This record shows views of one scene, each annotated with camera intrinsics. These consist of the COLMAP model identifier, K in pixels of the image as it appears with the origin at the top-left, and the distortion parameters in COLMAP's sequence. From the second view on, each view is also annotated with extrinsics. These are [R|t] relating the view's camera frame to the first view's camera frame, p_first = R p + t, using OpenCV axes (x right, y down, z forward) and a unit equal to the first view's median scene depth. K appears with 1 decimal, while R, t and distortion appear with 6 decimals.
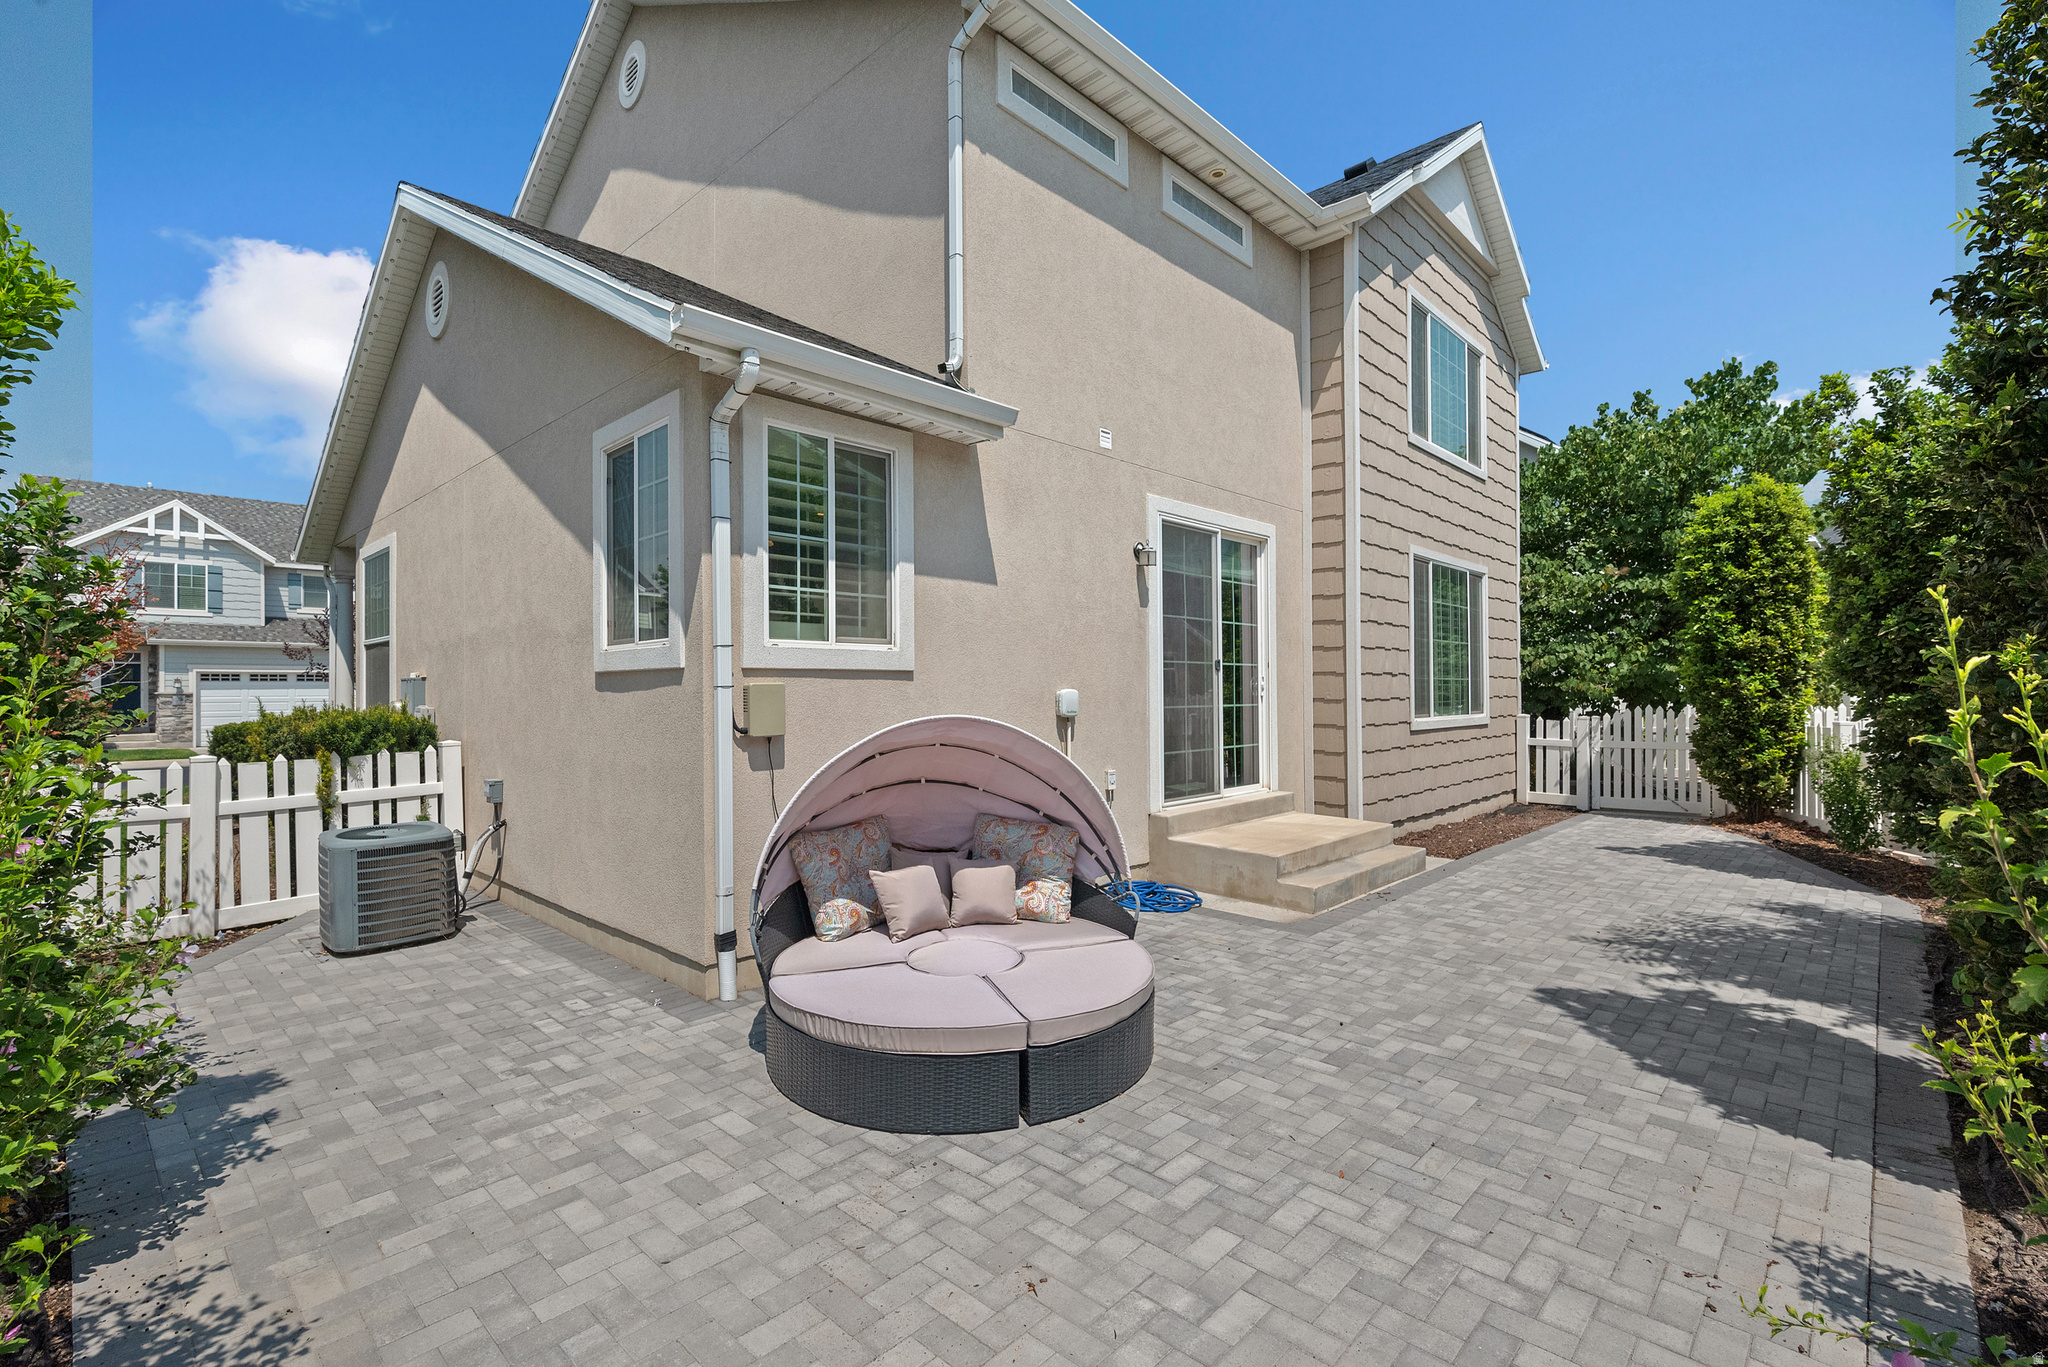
lens RADIAL K [[919.7, 0, 1024.9], [0, 919.7, 694.9], [0, 0, 1]] dist [-0.004155, 0.000536]
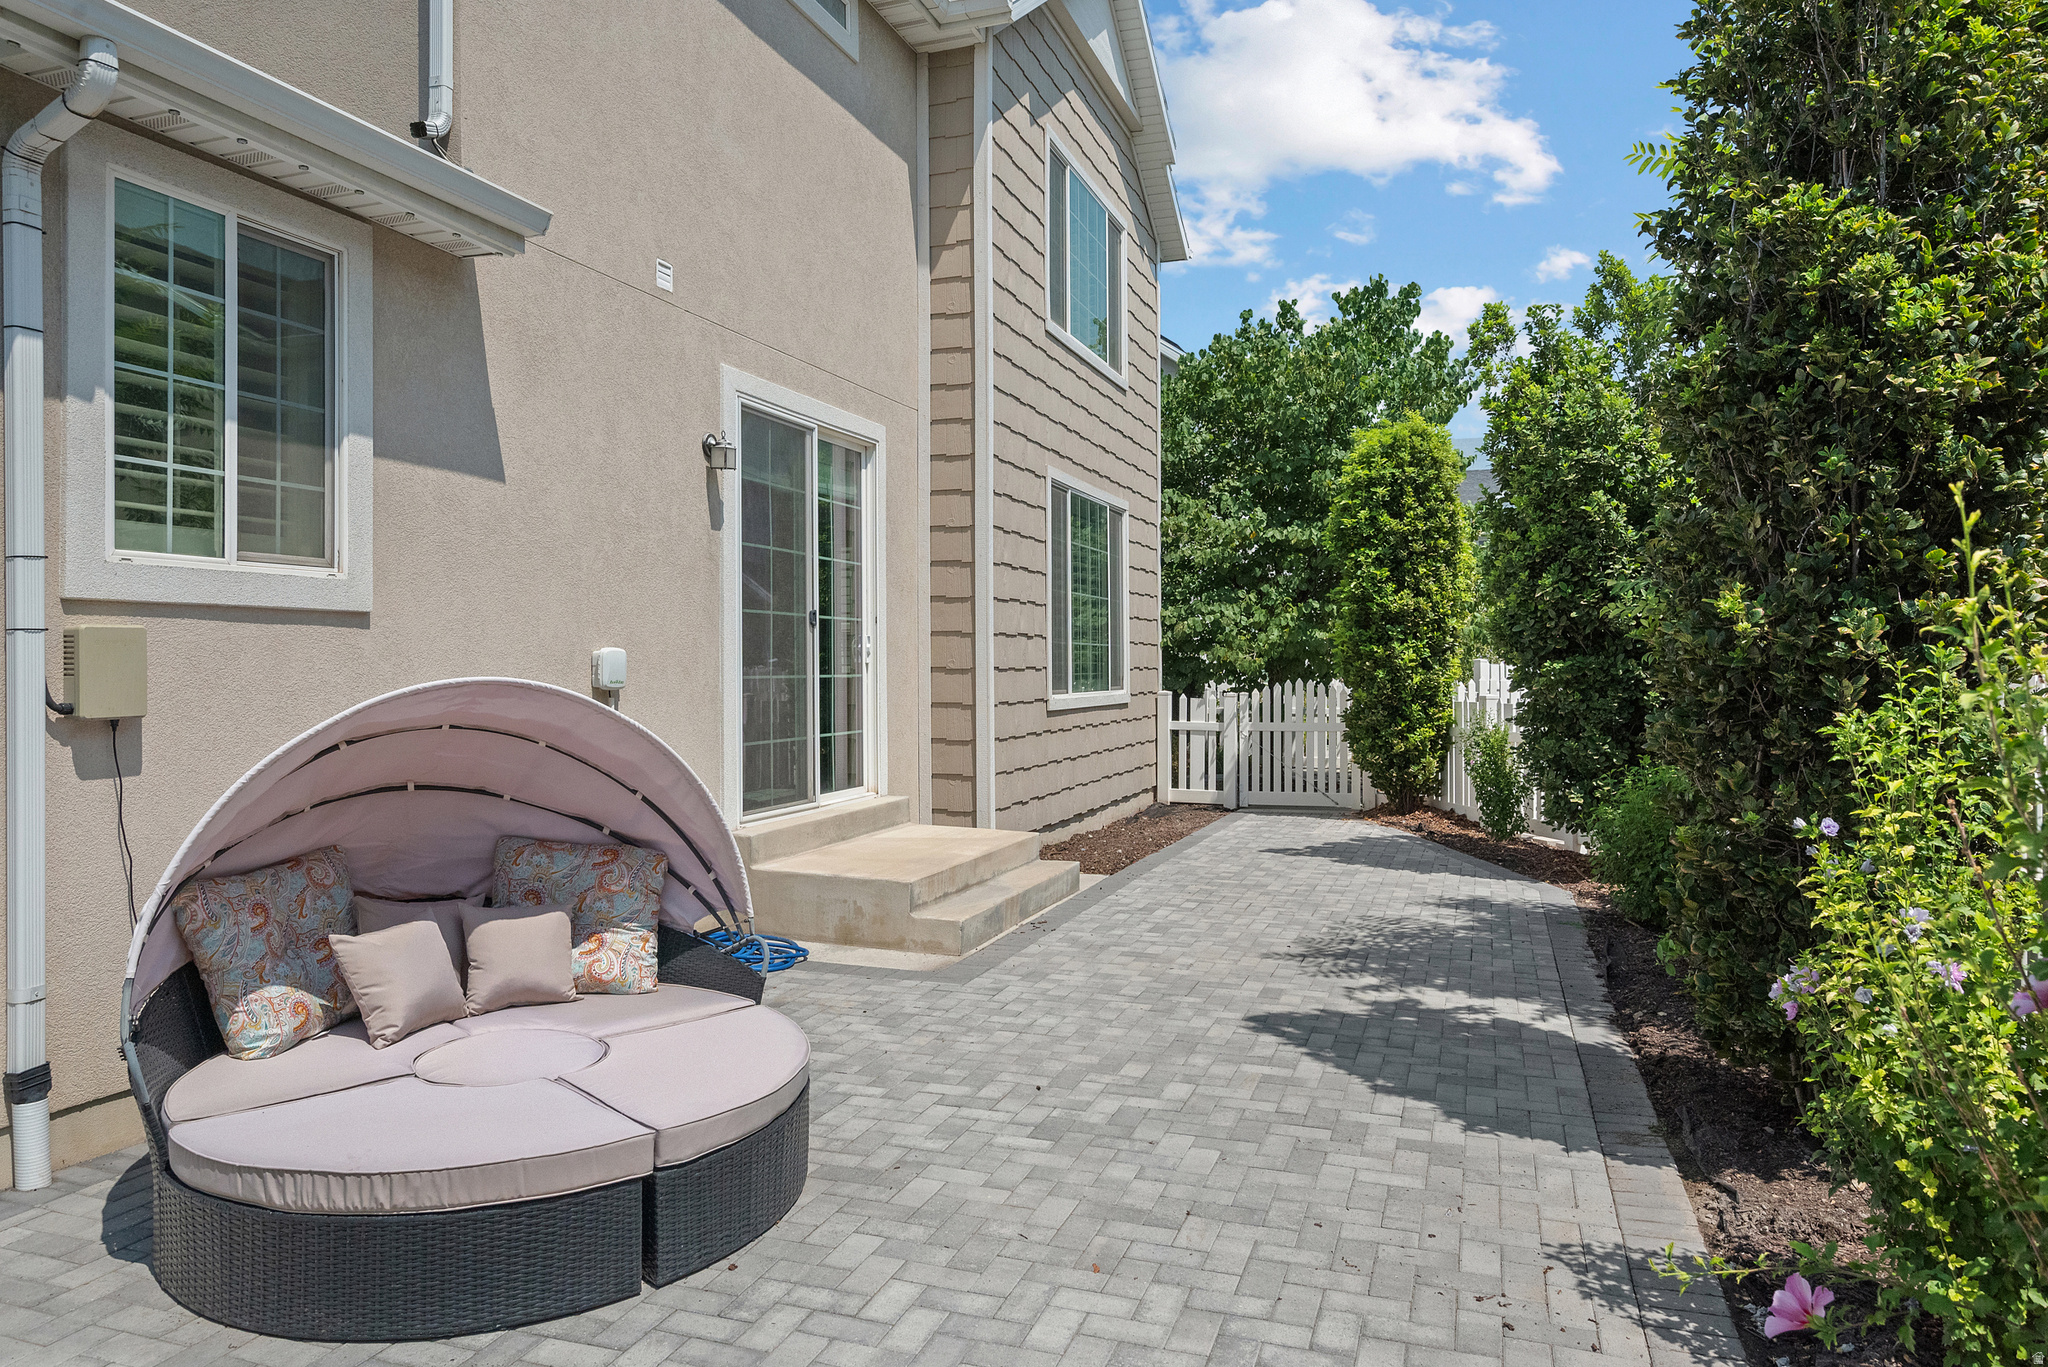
lens RADIAL K [[1336.8, 0, 1024.8], [0, 1336.8, 670.9], [0, 0, 1]] dist [-0.005186, -0.003278]
pose [[0.909905, 0.001417, 0.414815, -0.101037], [-0.000102, 0.999995, -0.003191, 0.016826], [-0.414818, 0.002861, 0.909900, 0.006960]]
